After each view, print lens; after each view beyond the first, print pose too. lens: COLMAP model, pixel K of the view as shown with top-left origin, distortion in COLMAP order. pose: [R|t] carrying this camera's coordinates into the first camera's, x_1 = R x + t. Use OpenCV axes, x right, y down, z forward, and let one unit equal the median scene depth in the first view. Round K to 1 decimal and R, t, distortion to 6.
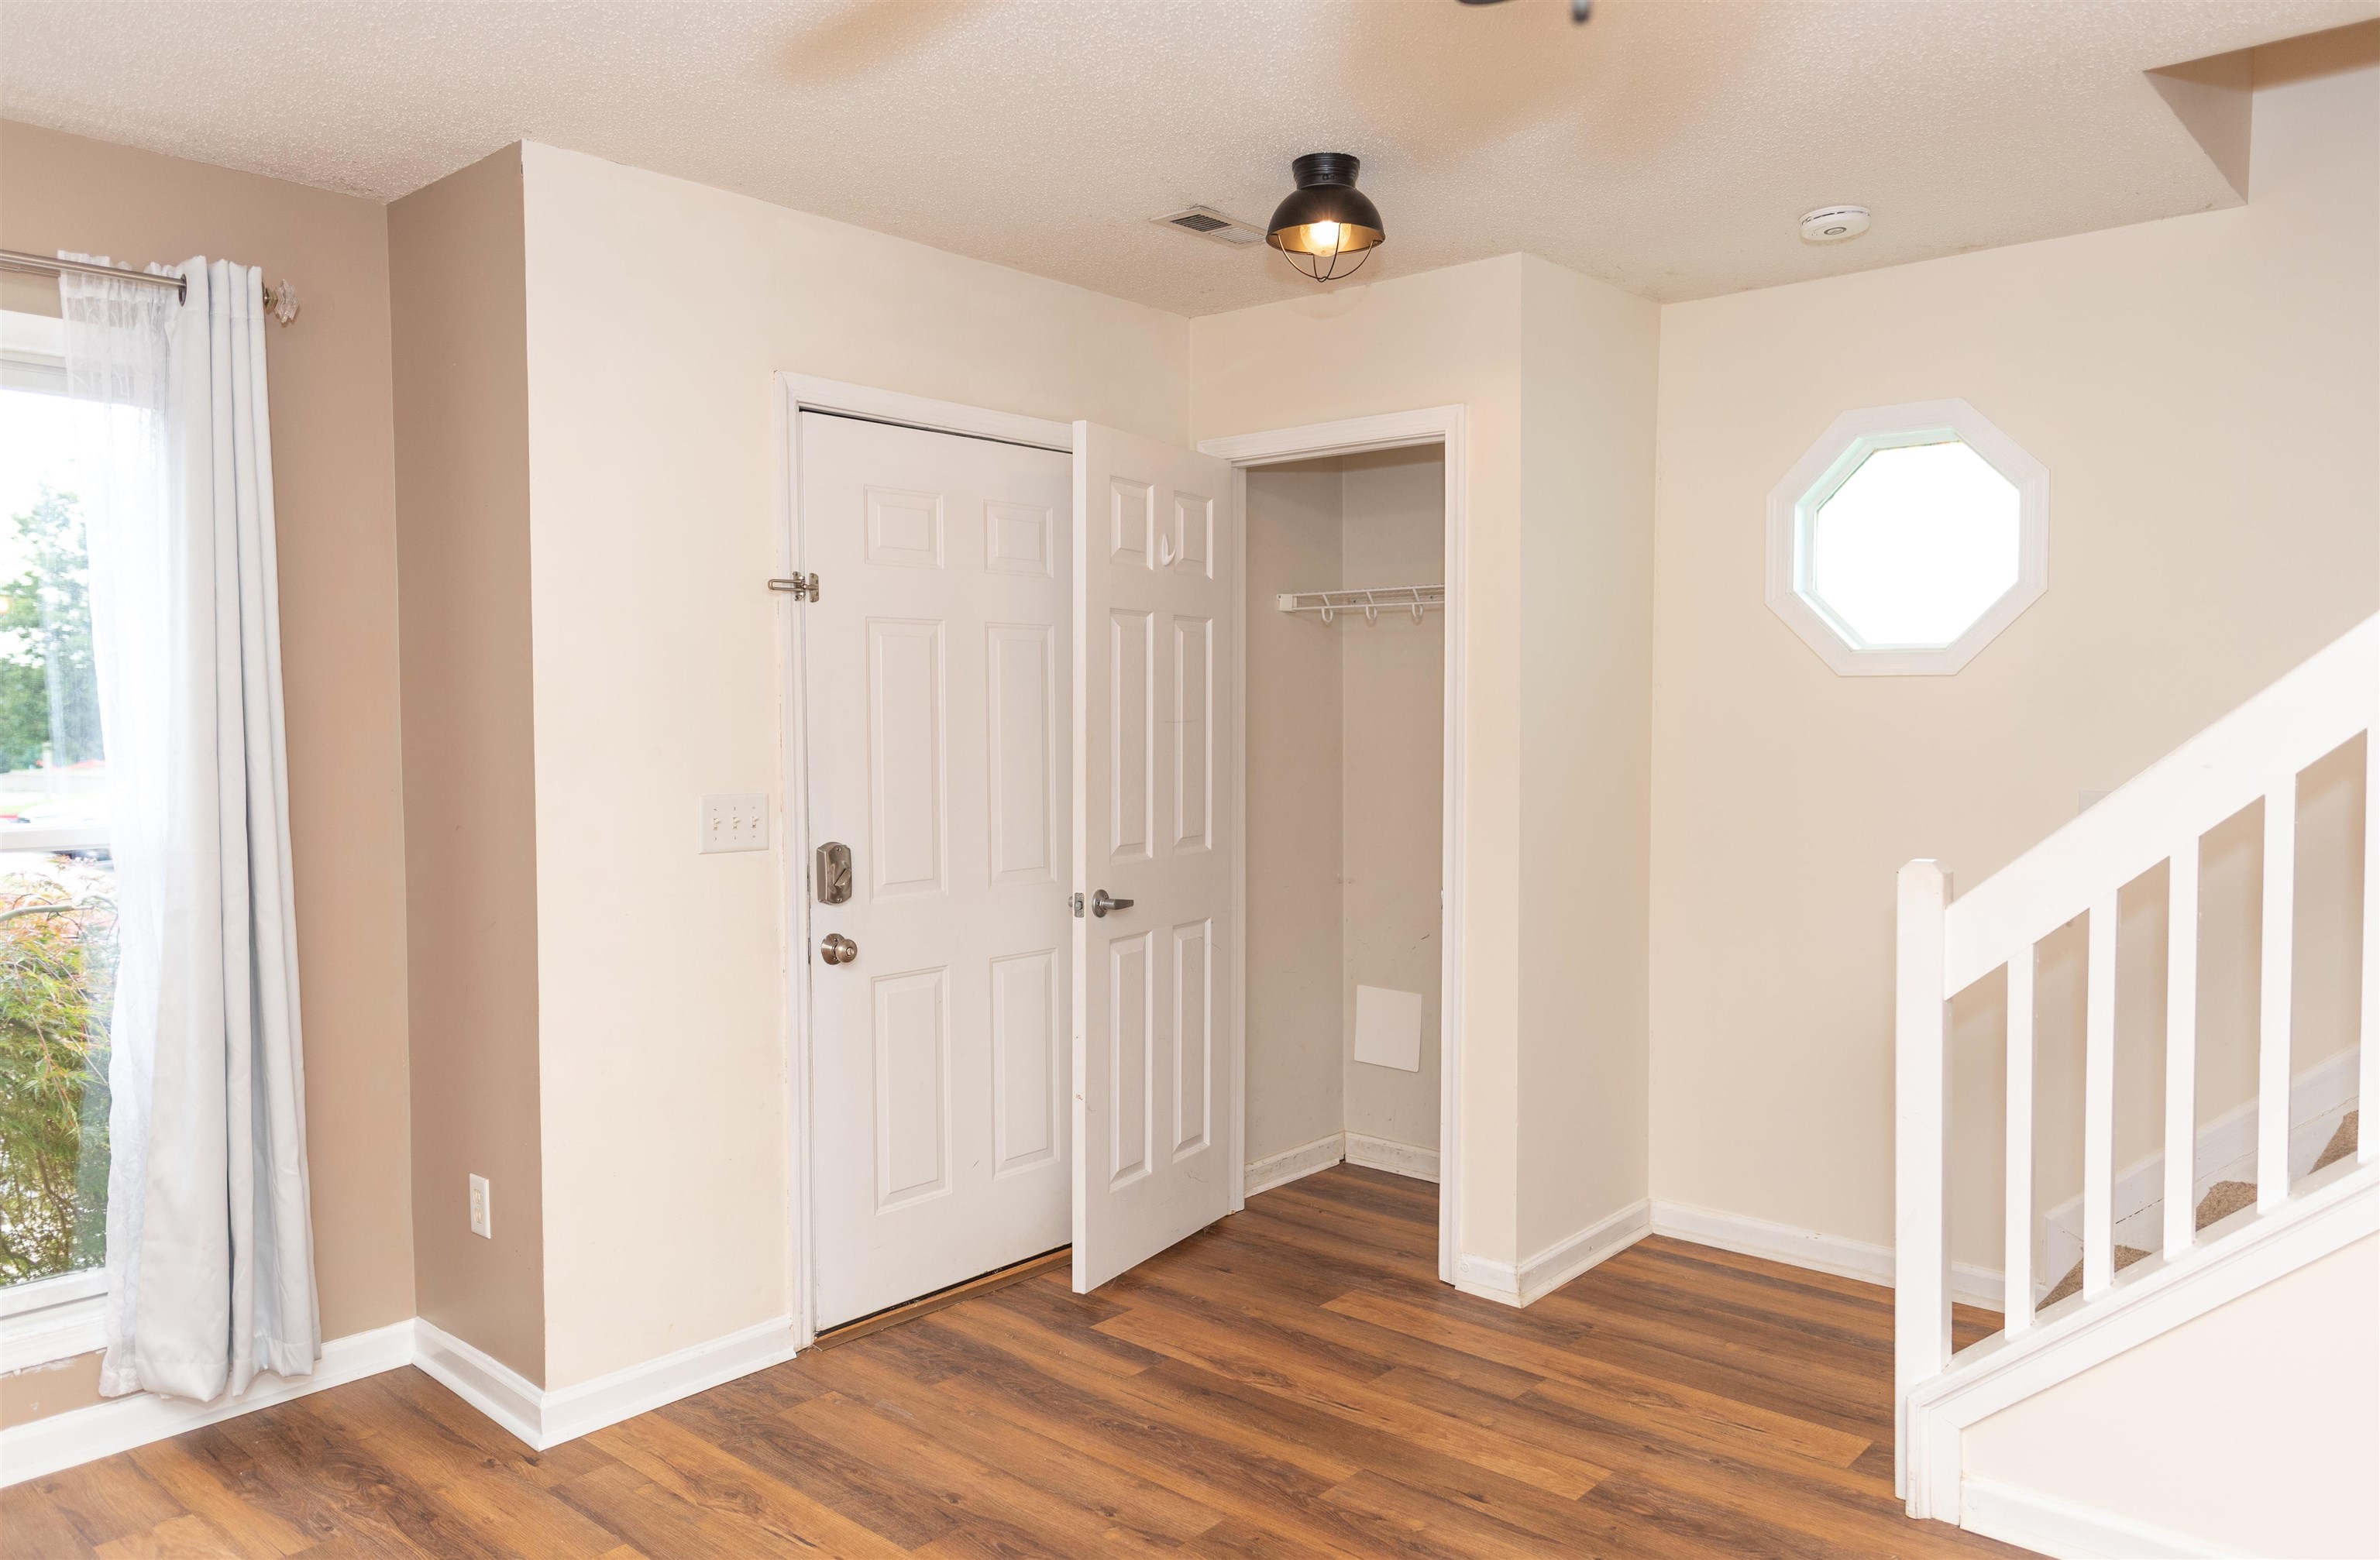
lens RADIAL K [[1674.9, 0, 1177.8], [0, 1674.9, 780.2], [0, 0, 1]] dist [0.005724, -0.008786]
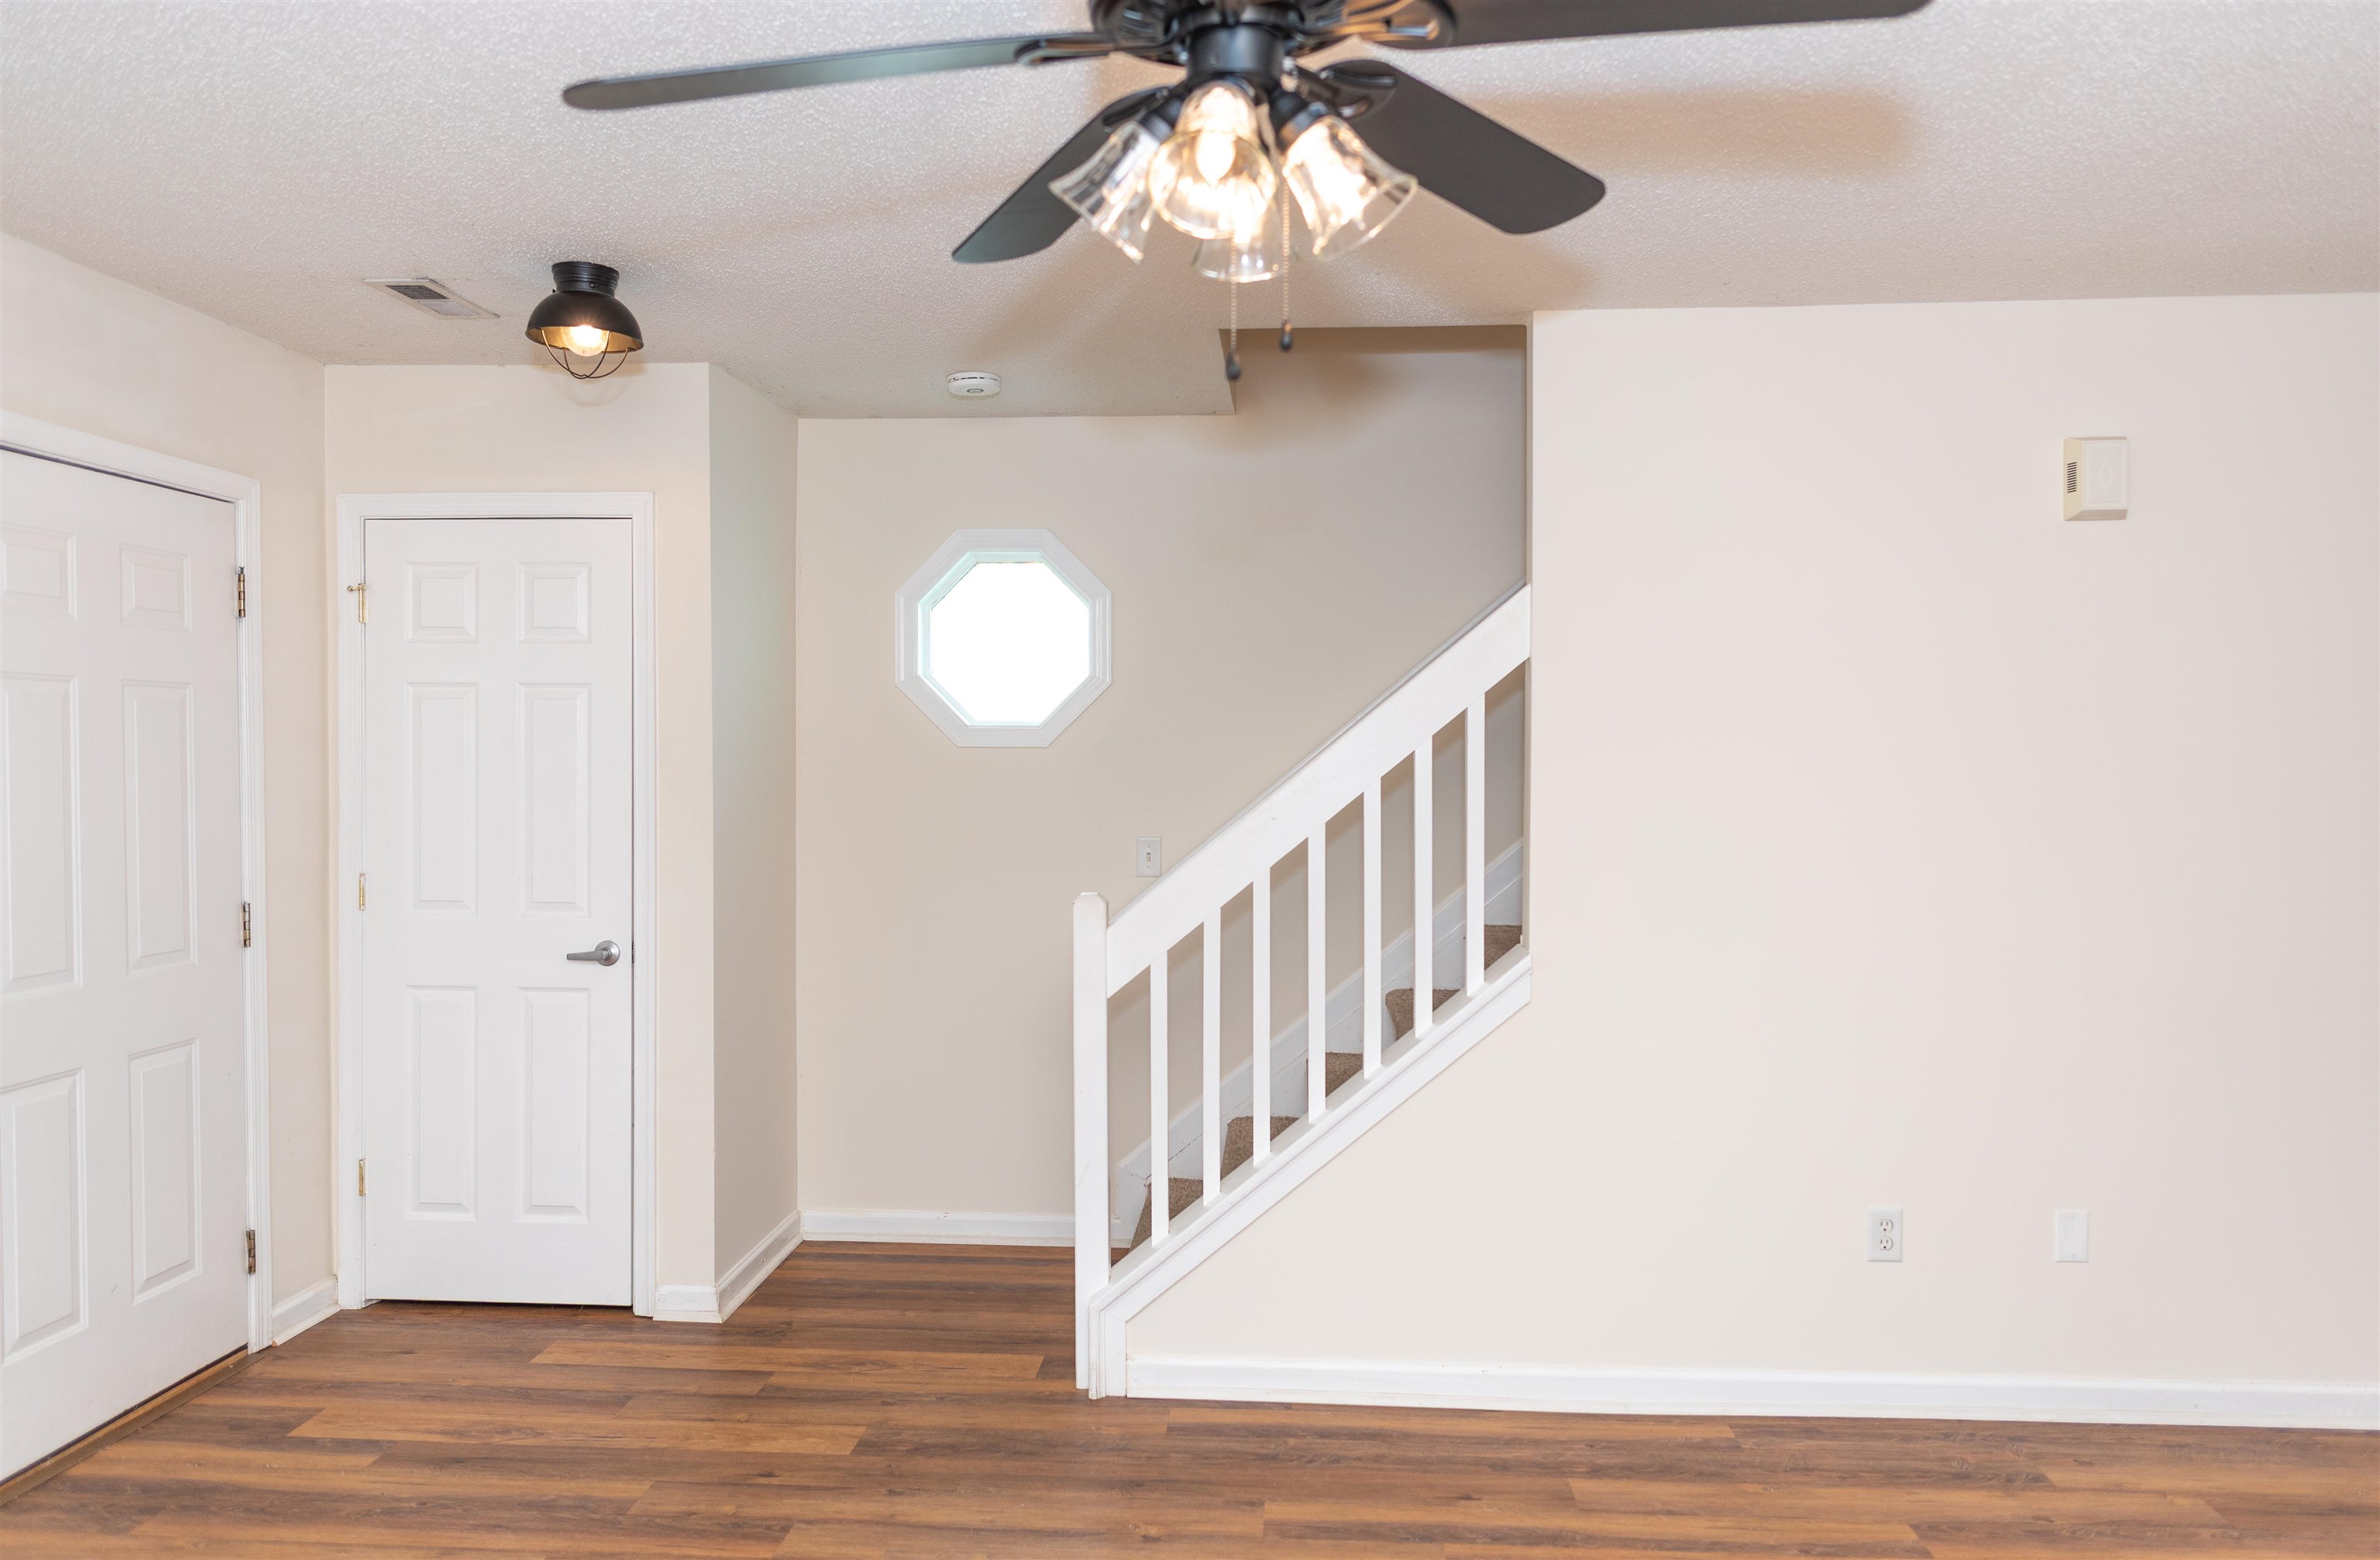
lens RADIAL K [[1674.9, 0, 1243.7], [0, 1674.9, 780.2], [0, 0, 1]] dist [0.005724, -0.008786]
pose [[0.777138, -0.004743, 0.629313, -0.242512], [0.022917, 0.999522, -0.020768, -0.009209], [-0.628913, 0.030561, 0.776875, -0.083415]]
